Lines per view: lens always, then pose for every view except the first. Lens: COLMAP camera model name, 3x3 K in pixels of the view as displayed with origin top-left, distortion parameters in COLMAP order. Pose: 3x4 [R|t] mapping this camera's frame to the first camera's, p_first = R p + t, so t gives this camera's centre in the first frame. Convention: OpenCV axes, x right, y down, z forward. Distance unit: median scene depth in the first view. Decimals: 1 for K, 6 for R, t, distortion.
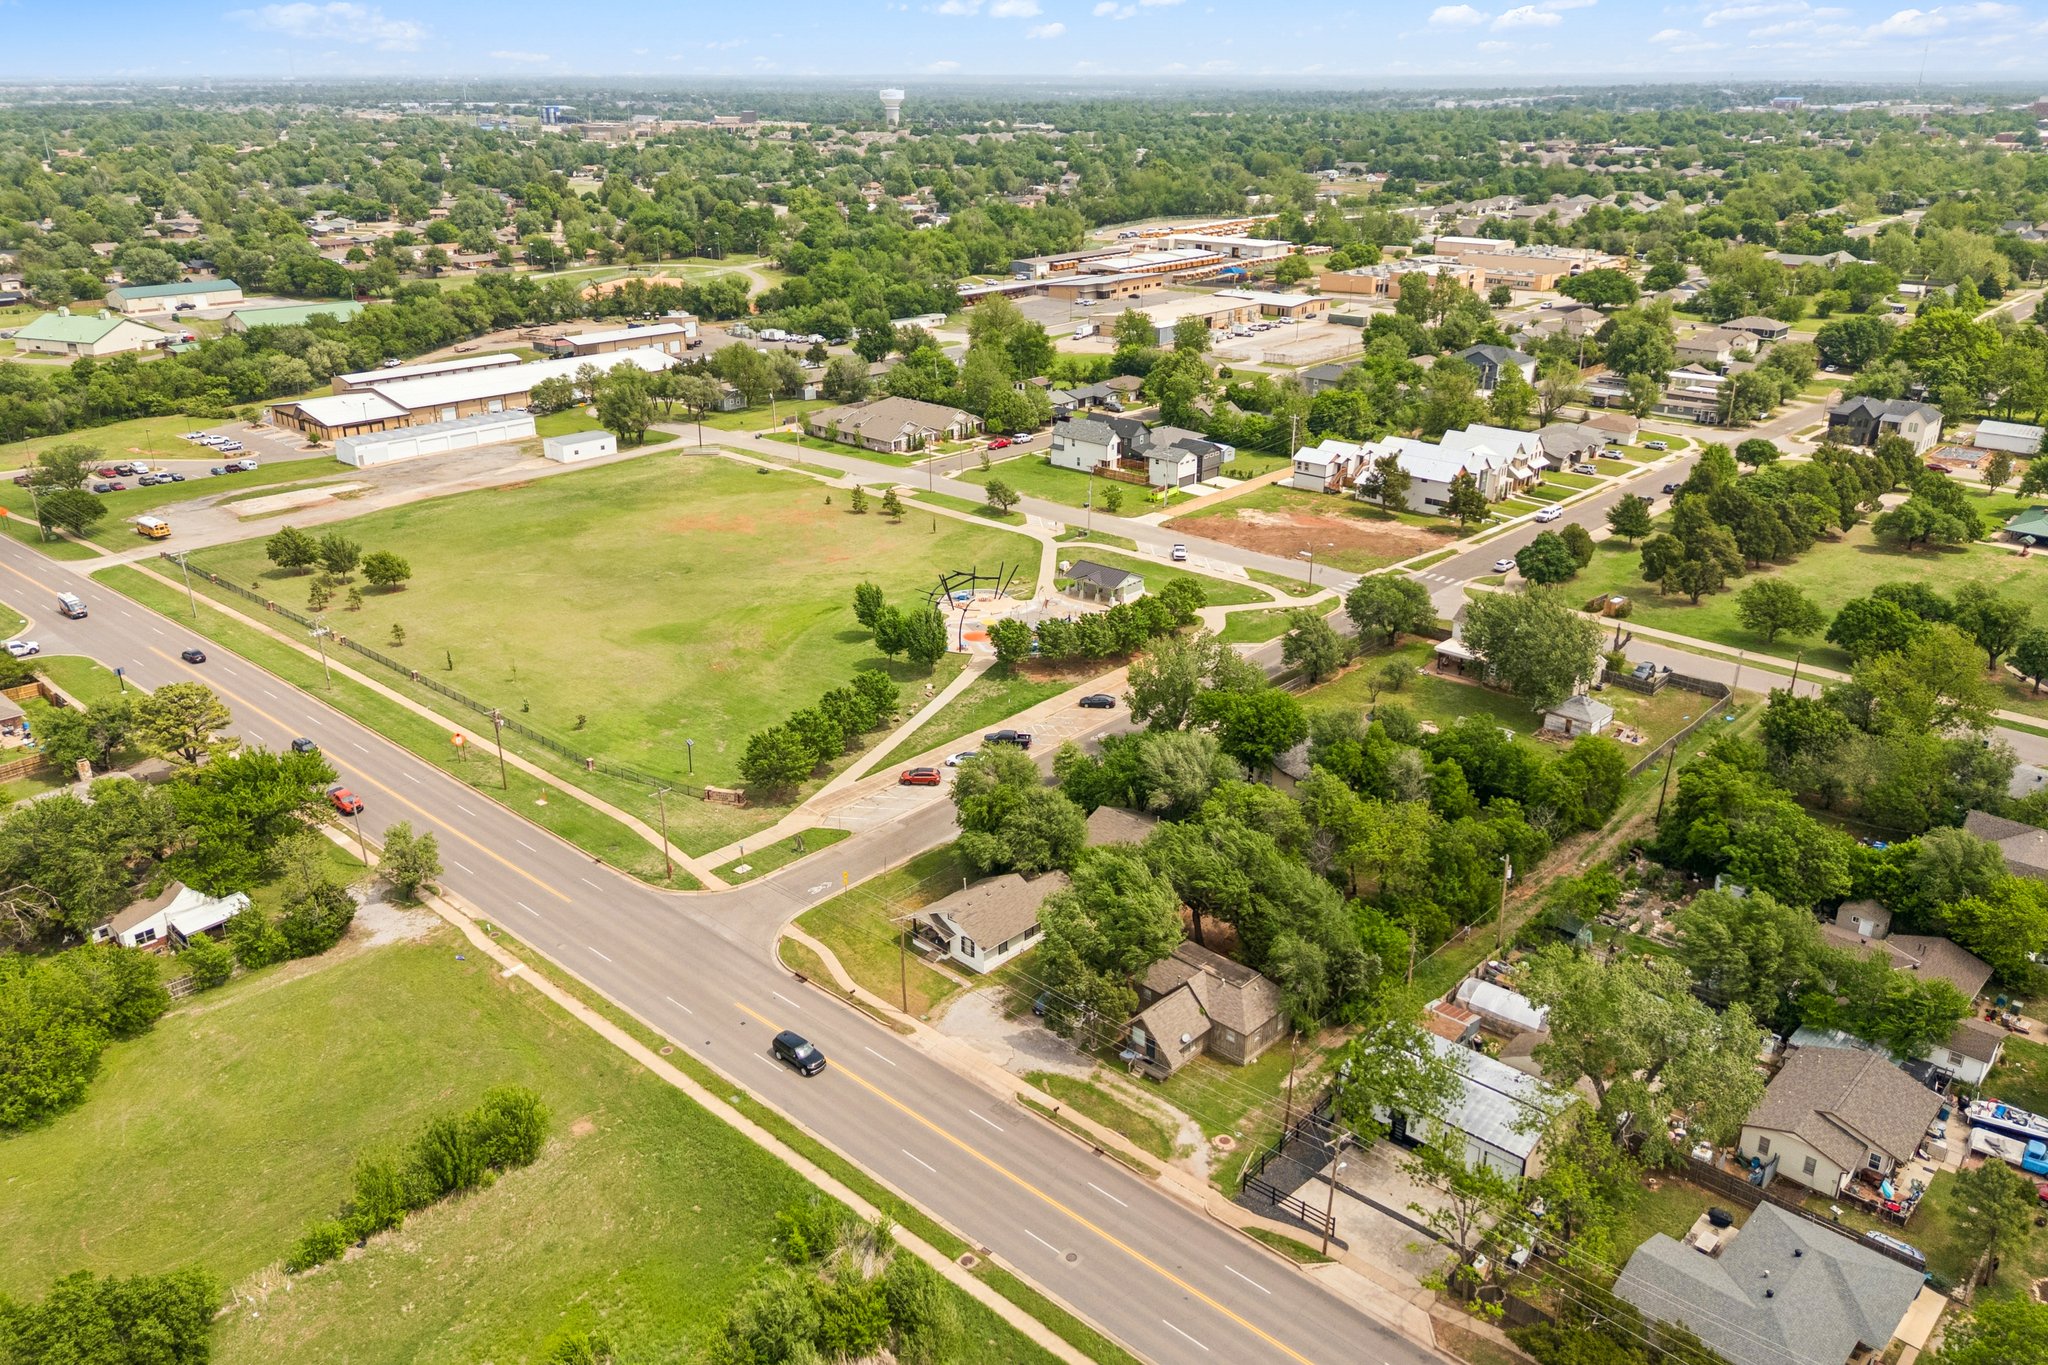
lens RADIAL K [[1518.7, 0, 1031.8], [0, 1518.7, 674.4], [0, 0, 1]] dist [0.083106, -0.076414]
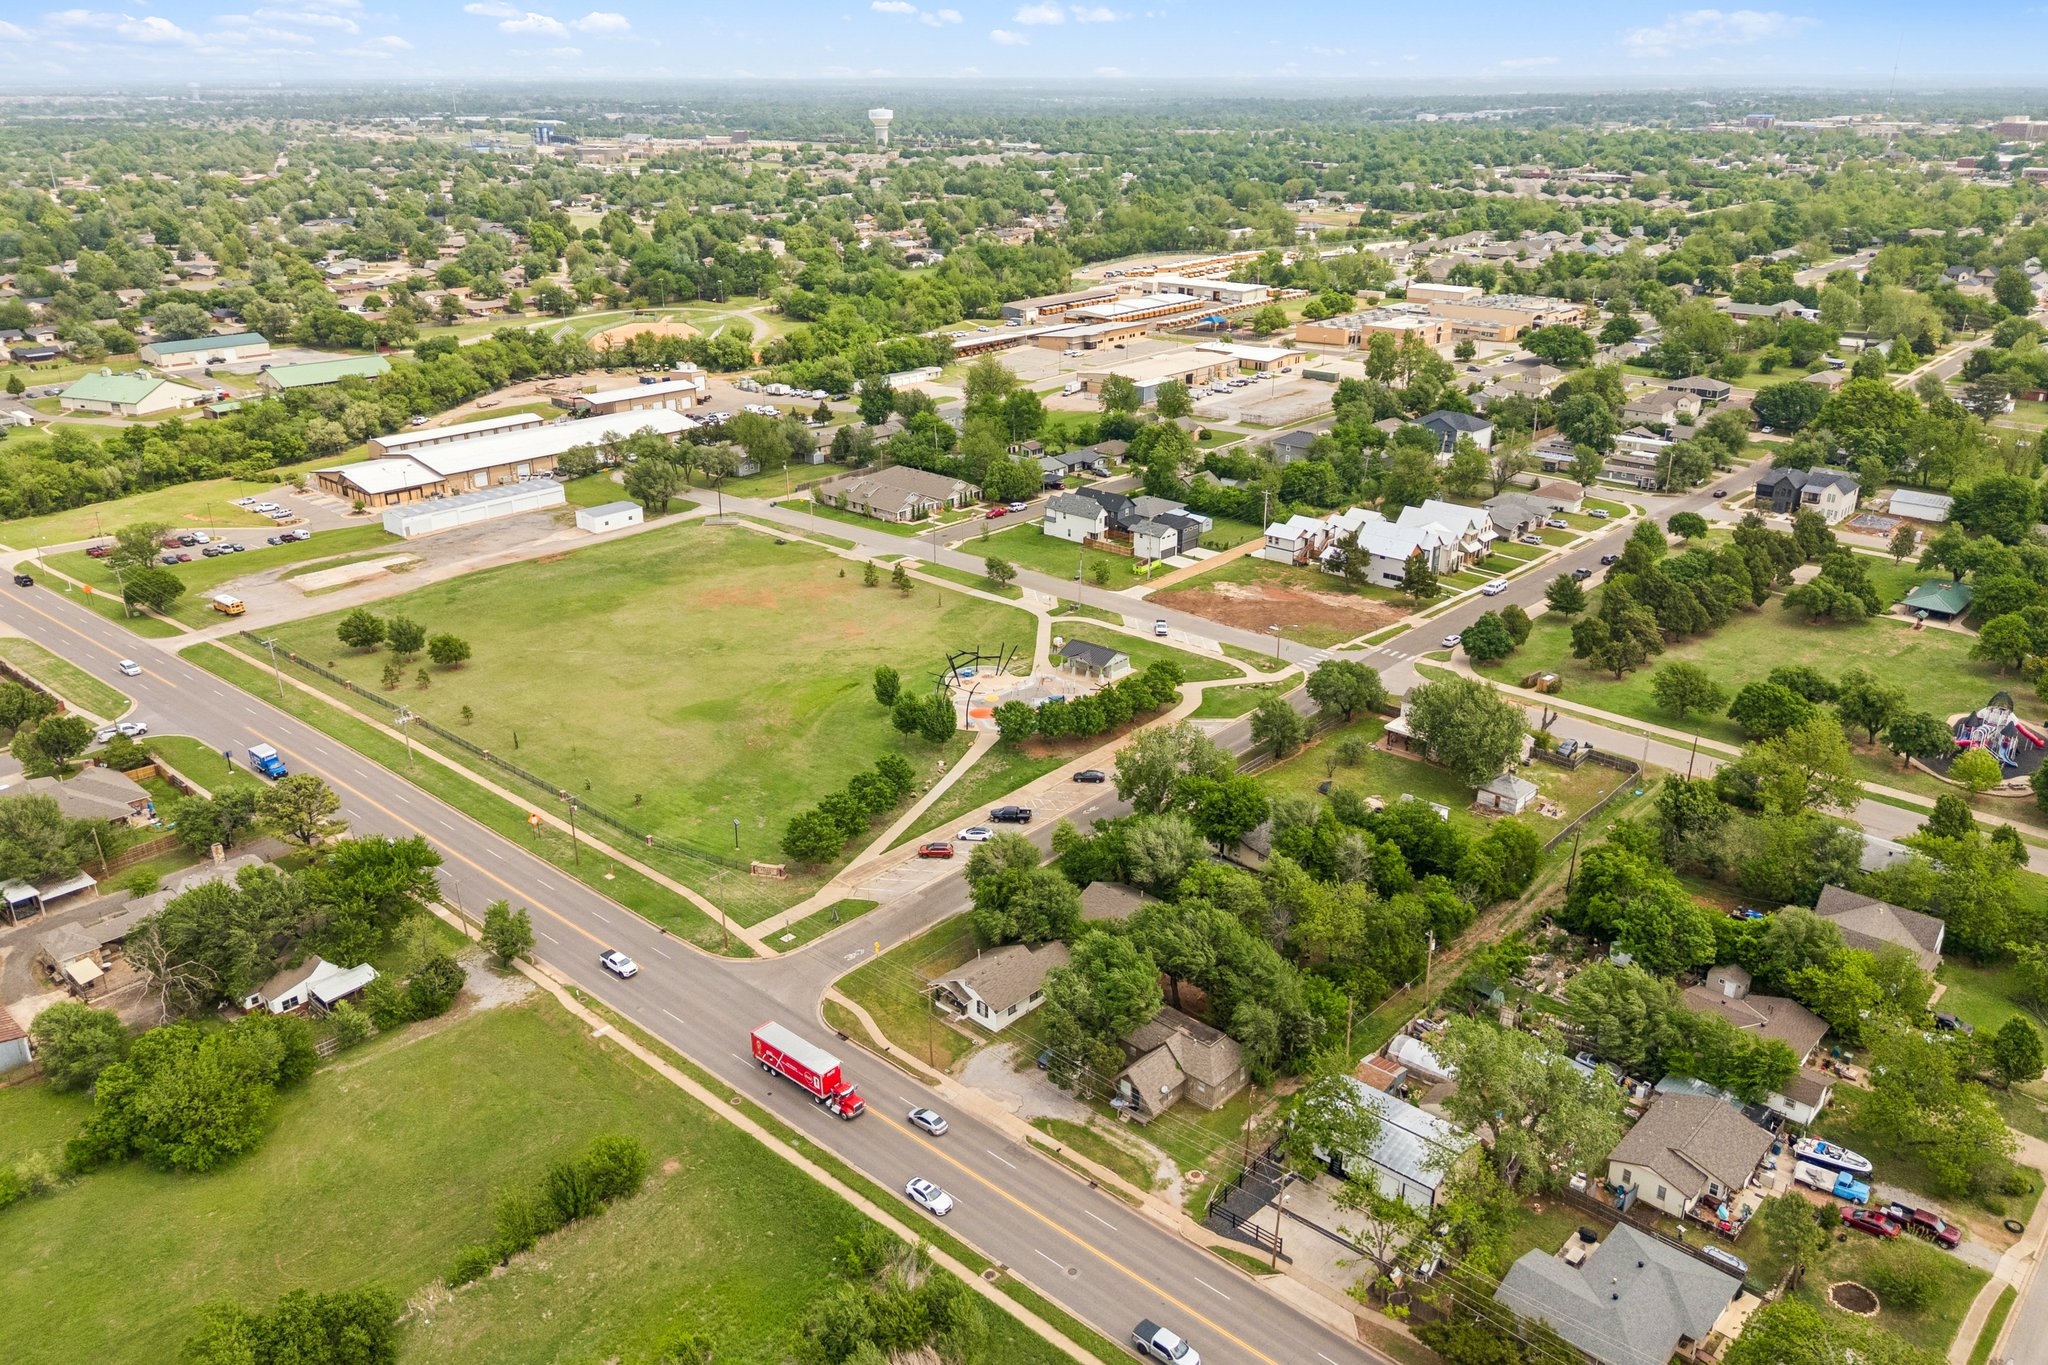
lens RADIAL K [[1518.7, 0, 1031.8], [0, 1518.7, 674.4], [0, 0, 1]] dist [0.083106, -0.076414]
pose [[0.999959, -0.003361, 0.008431, -0.010491], [0.003364, 0.999994, -0.000258, -0.069665], [-0.008430, 0.000287, 0.999964, -0.164286]]
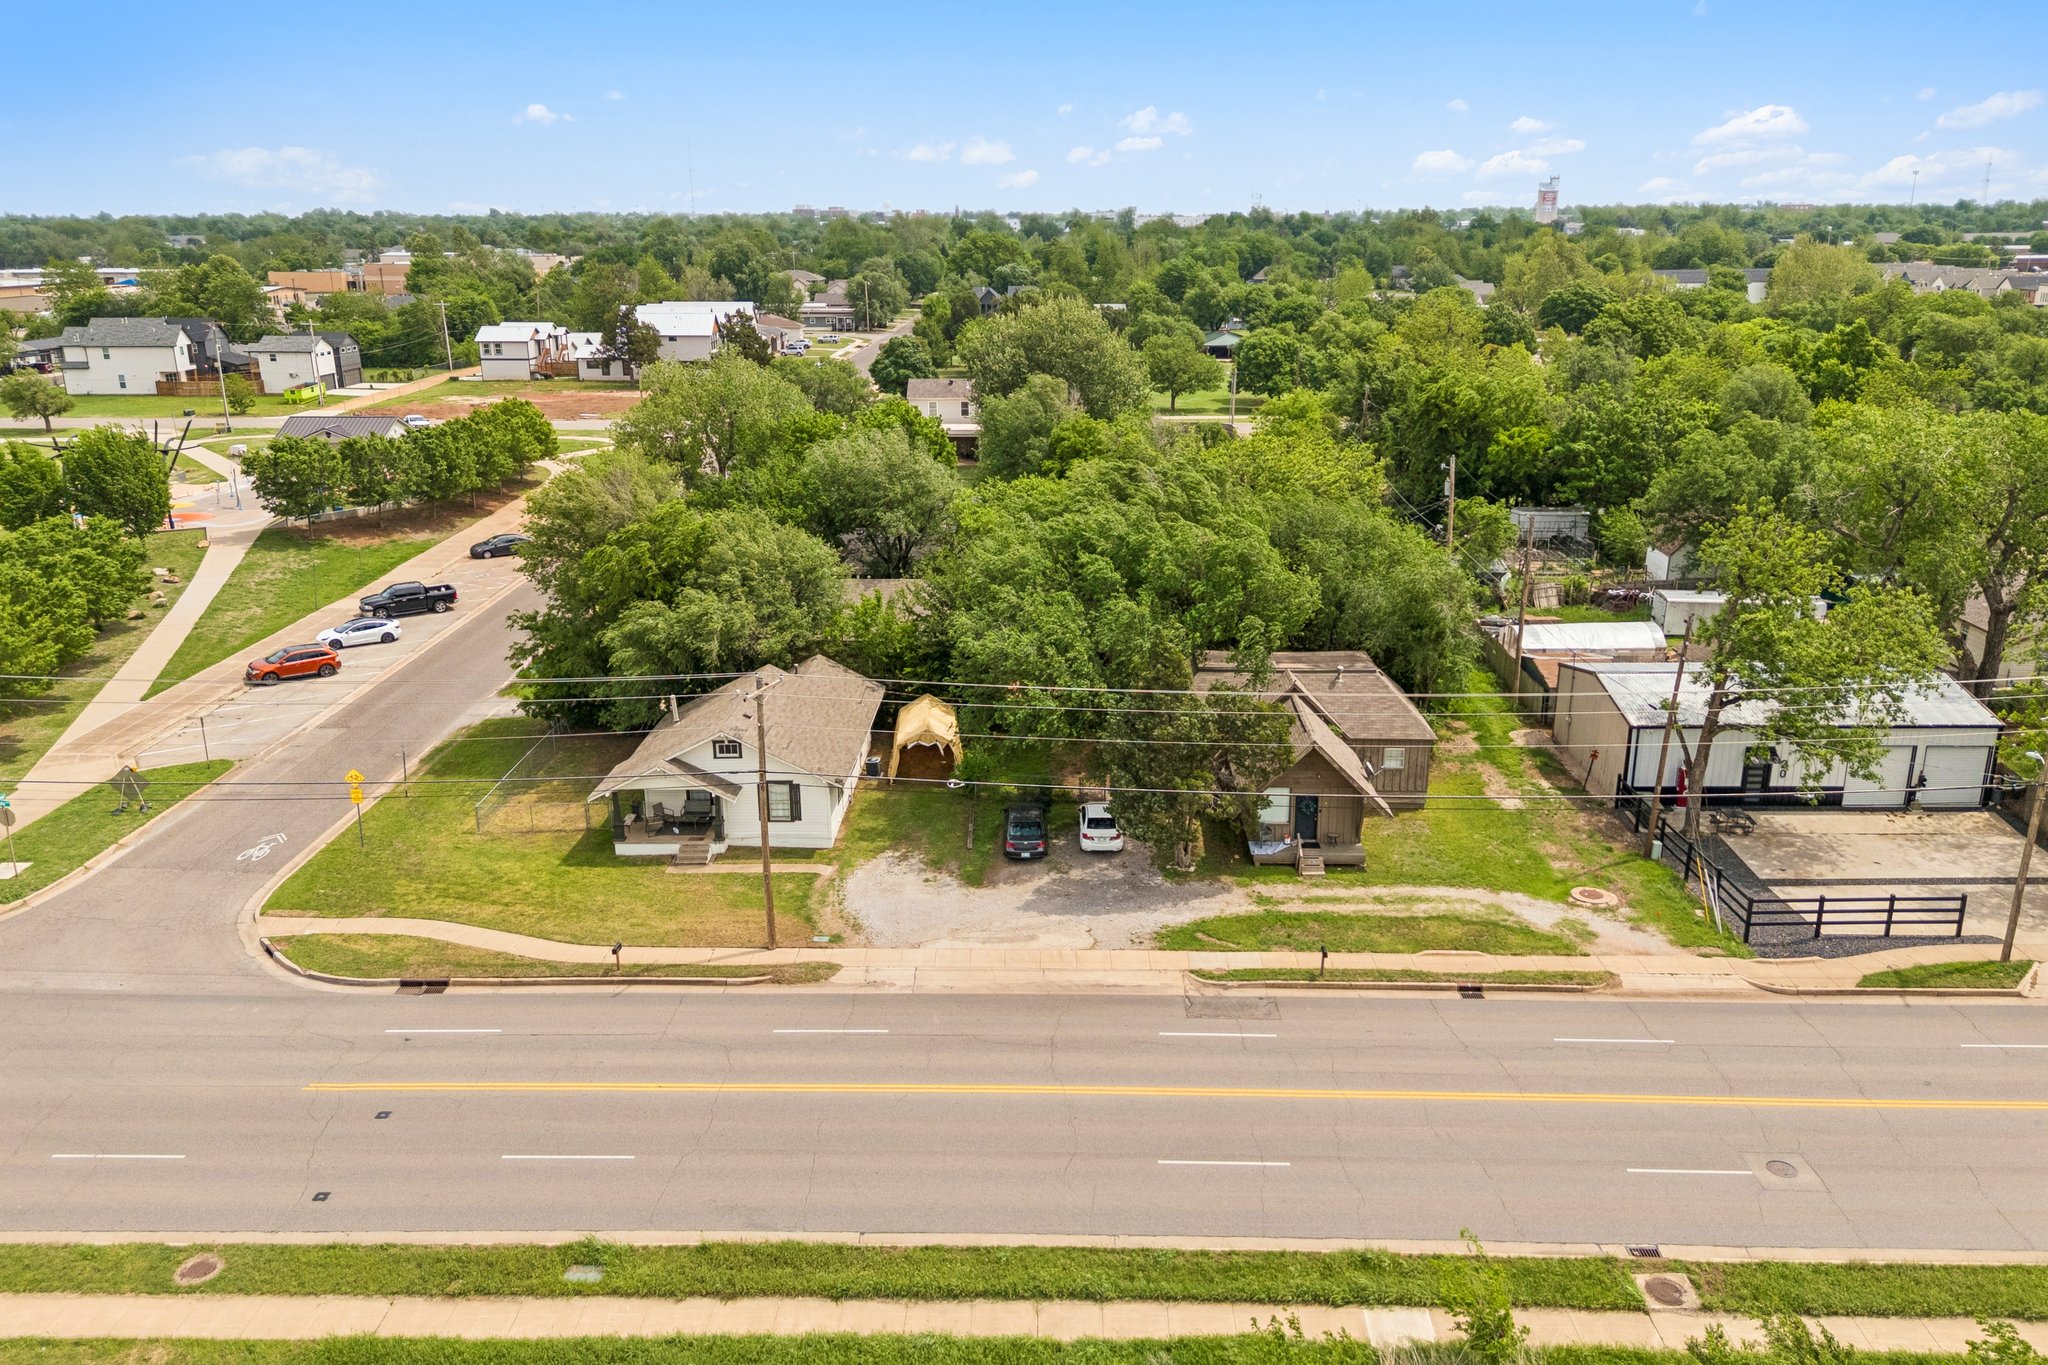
lens RADIAL K [[1526.9, 0, 1023.5], [0, 1526.9, 672.1], [0, 0, 1]] dist [0.080980, -0.068092]
pose [[0.753211, -0.193218, 0.628761, -0.219387], [0.248692, 0.968582, -0.000271, 0.134330], [-0.608955, 0.156572, 0.777599, 0.504821]]
